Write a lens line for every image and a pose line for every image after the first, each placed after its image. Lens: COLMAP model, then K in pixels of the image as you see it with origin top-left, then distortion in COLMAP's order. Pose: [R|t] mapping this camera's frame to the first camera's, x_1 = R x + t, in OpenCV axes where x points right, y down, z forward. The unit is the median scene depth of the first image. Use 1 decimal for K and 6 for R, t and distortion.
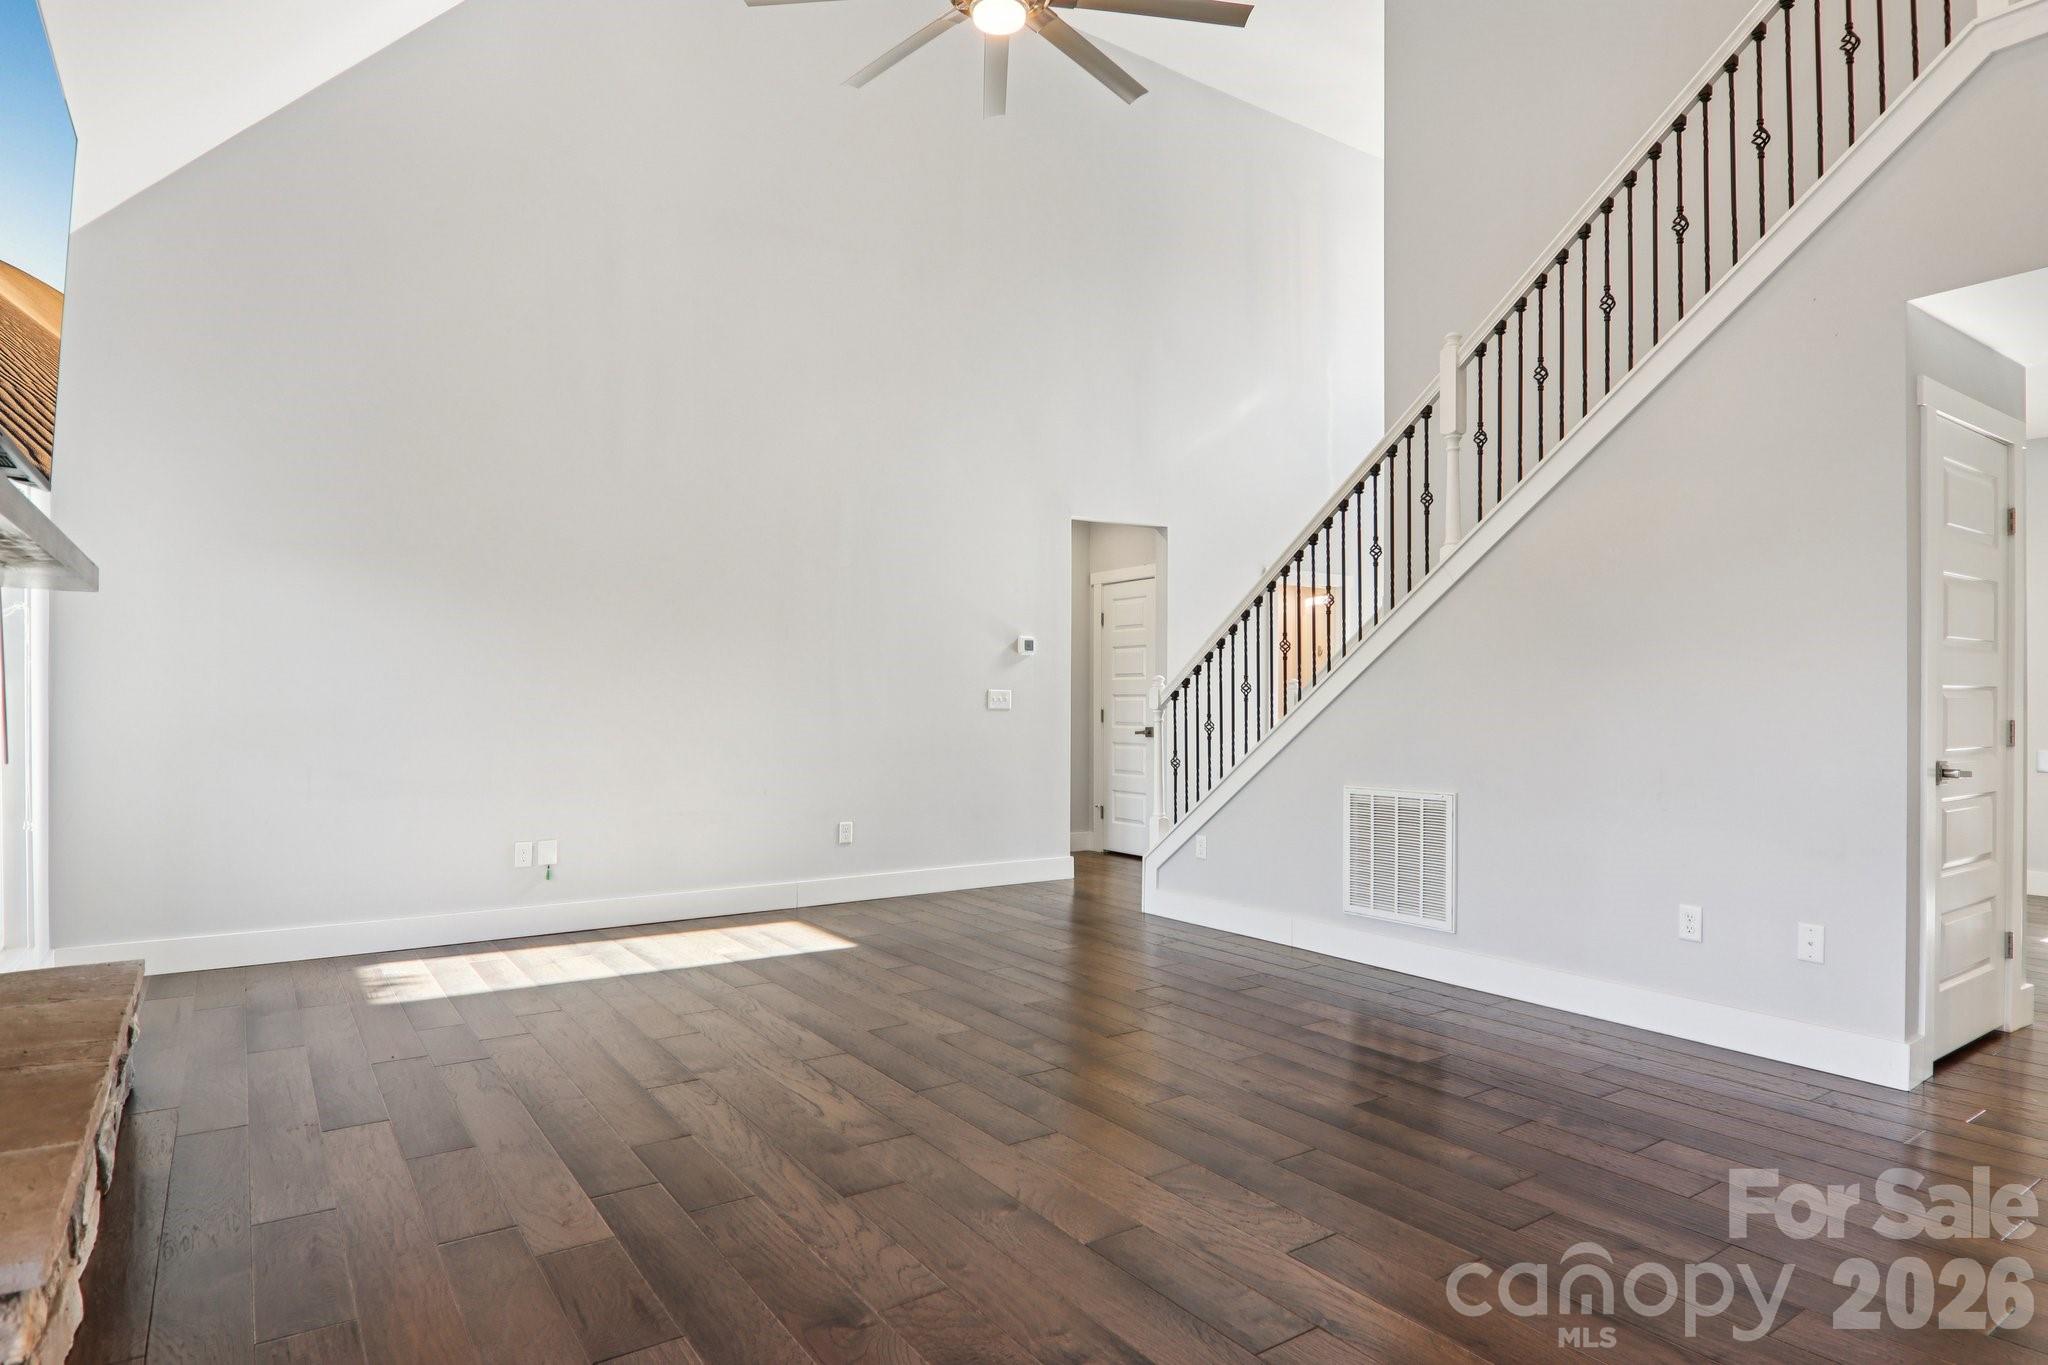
lens RADIAL K [[1132.5, 0, 1029.3], [0, 1132.5, 700.9], [0, 0, 1]] dist [0.001751, -0.018974]
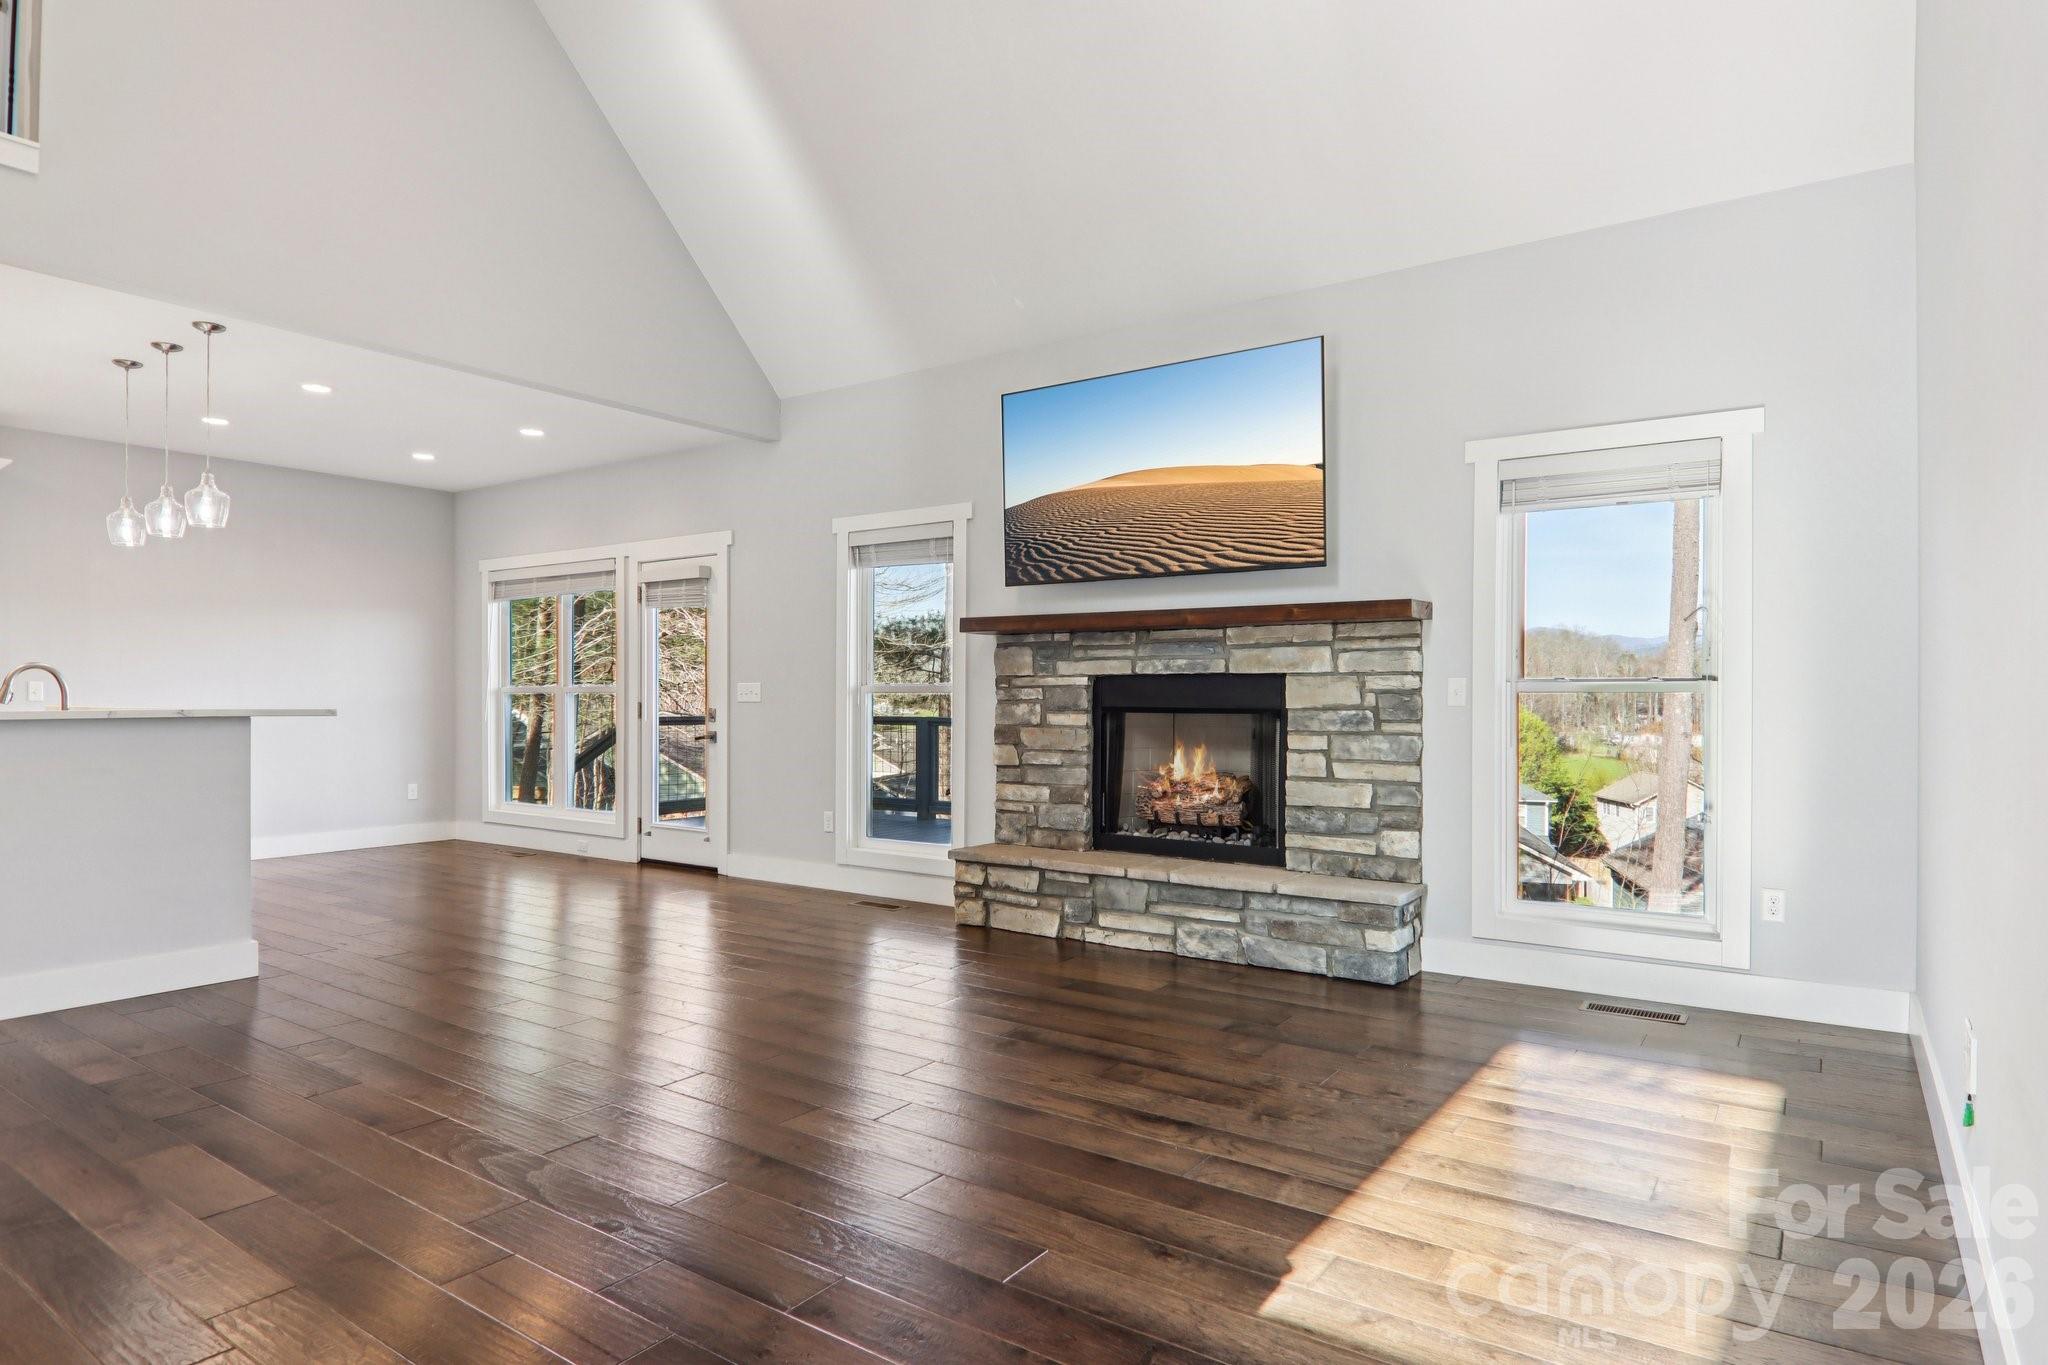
lens RADIAL K [[1153.8, 0, 1029.4], [0, 1153.8, 694.5], [0, 0, 1]] dist [0.004874, -0.000283]
pose [[-0.938832, -0.003463, -0.344359, 0.051098], [-0.003043, 0.999994, -0.001759, 0.000961], [0.344363, -0.000603, -0.938836, 1.474280]]
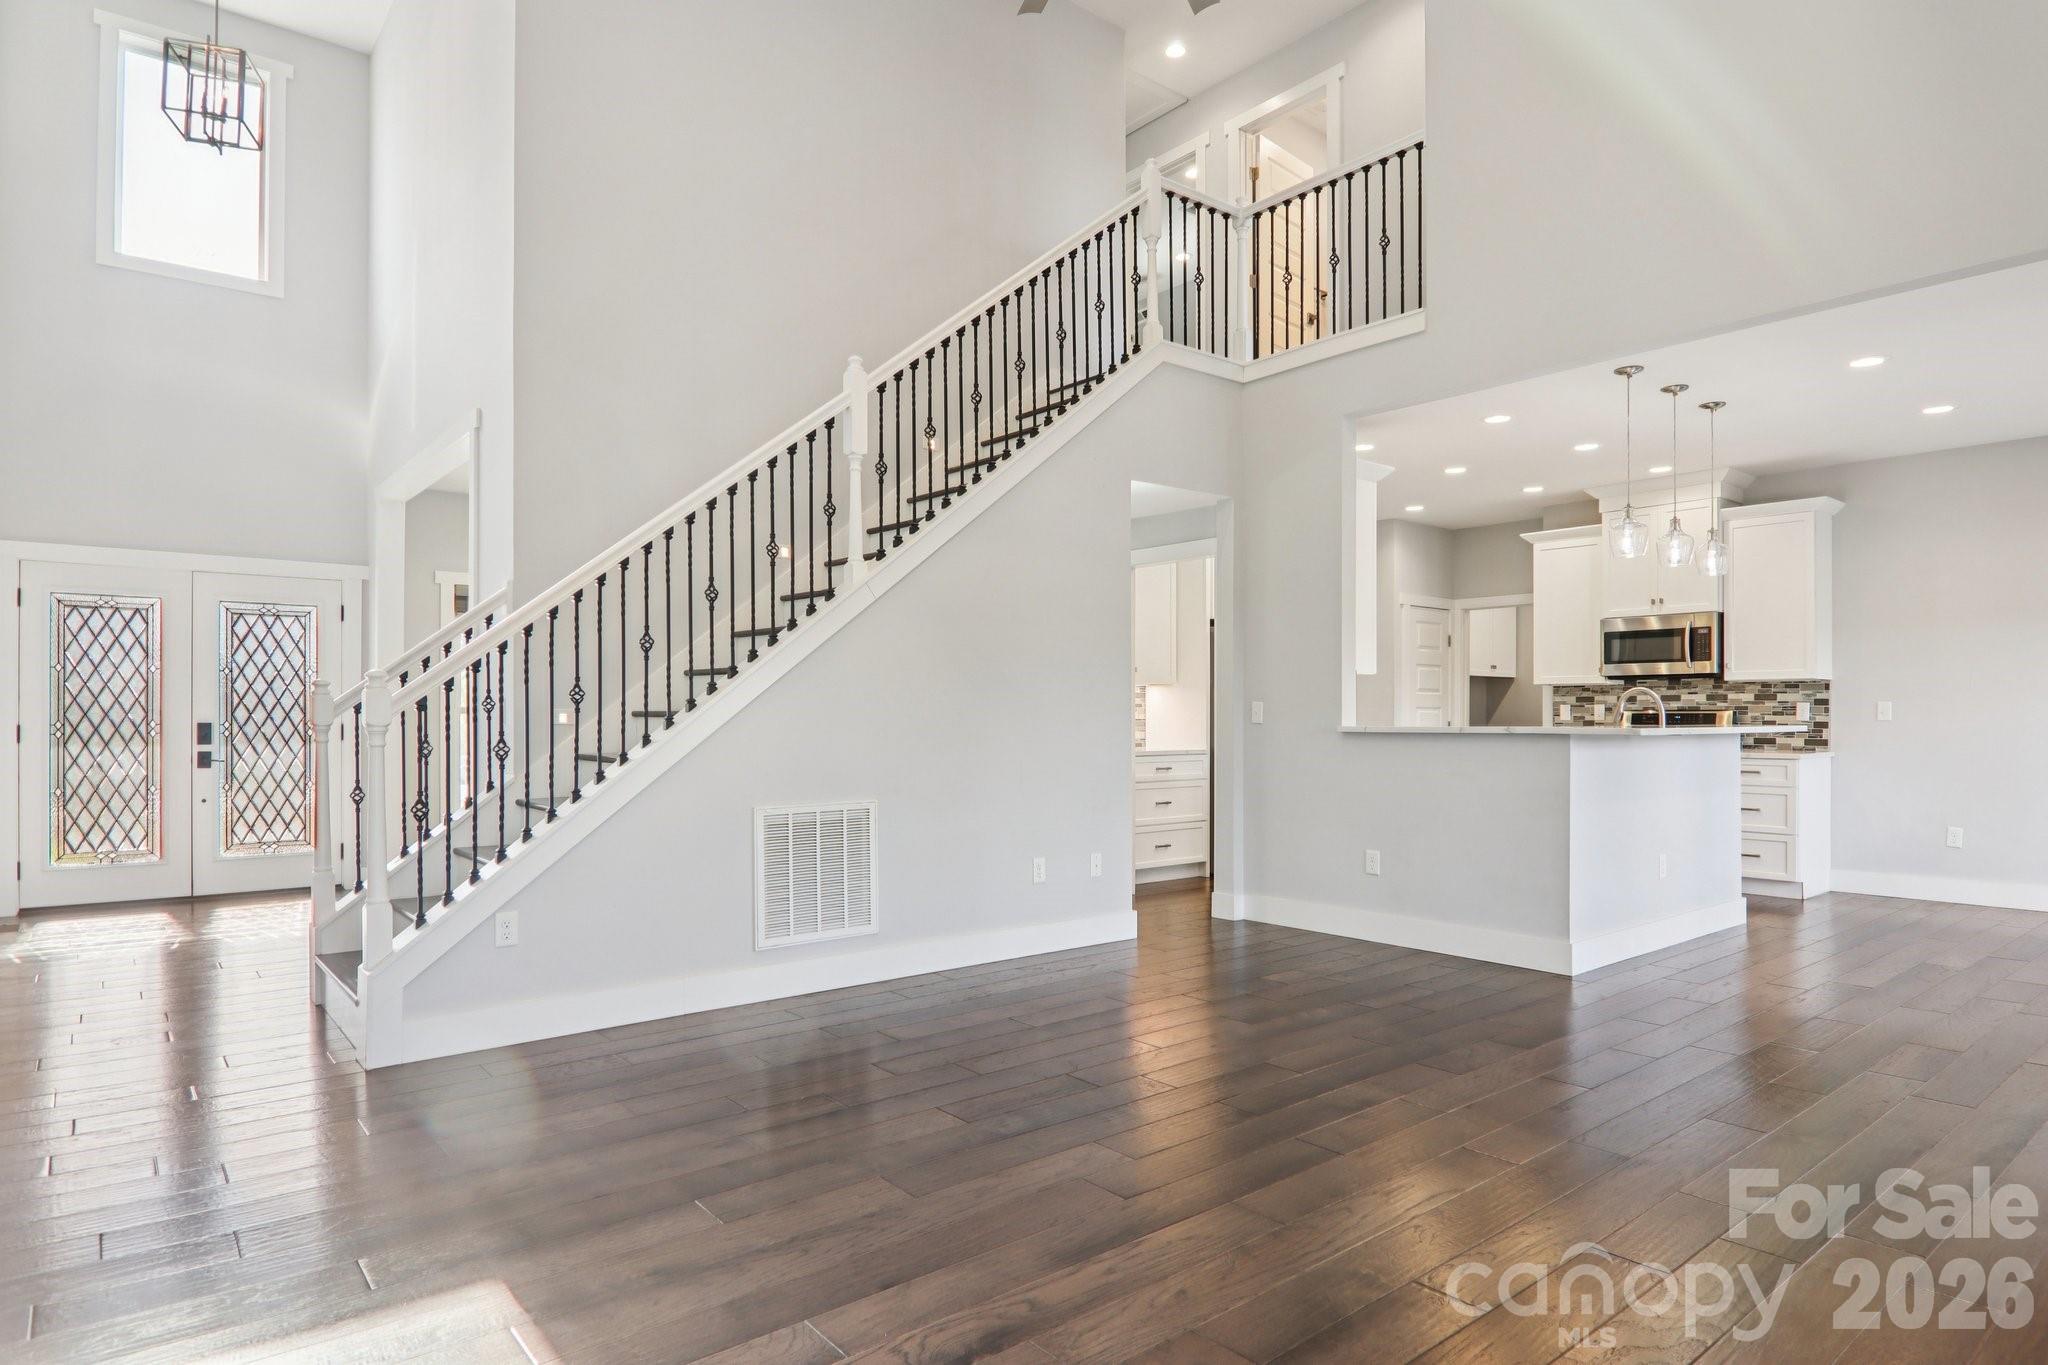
lens RADIAL K [[1148.6, 0, 1012.5], [0, 1148.6, 717.1], [0, 0, 1]] dist [0.001998, -0.020237]
pose [[-0.071609, -0.003104, 0.997428, -0.671405], [-0.000105, 0.999995, 0.003104, 0.001100], [-0.997433, 0.000118, -0.071609, 0.913273]]
